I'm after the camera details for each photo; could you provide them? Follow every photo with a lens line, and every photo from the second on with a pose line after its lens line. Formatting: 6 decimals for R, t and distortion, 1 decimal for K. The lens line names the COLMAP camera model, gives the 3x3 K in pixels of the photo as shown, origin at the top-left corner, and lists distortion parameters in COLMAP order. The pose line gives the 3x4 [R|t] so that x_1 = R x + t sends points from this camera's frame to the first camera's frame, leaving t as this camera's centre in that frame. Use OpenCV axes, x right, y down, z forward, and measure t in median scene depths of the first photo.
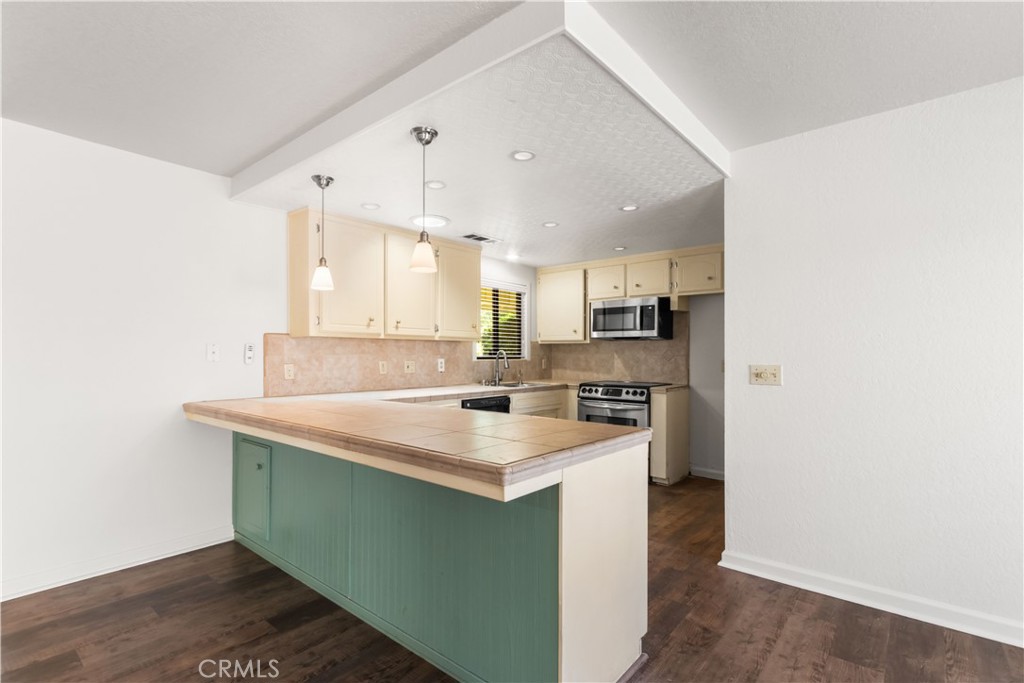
lens RADIAL K [[481.1, 0, 506.3], [0, 481.1, 357.0], [0, 0, 1]] dist [0.000049, 0.000166]
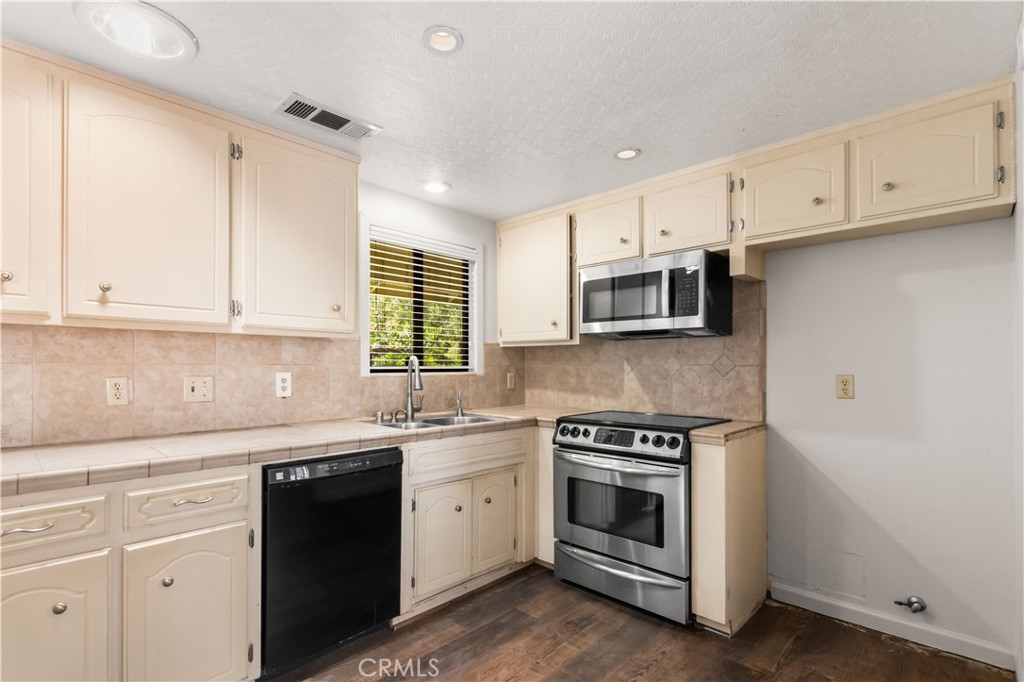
lens RADIAL K [[493.7, 0, 512.7], [0, 493.7, 365.4], [0, 0, 1]] dist [0.002259, 0.000246]
pose [[0.999167, -0.001733, -0.040773, 0.128807], [0.001369, 0.999959, -0.008932, 0.001205], [0.040786, 0.008869, 0.999129, 0.454303]]
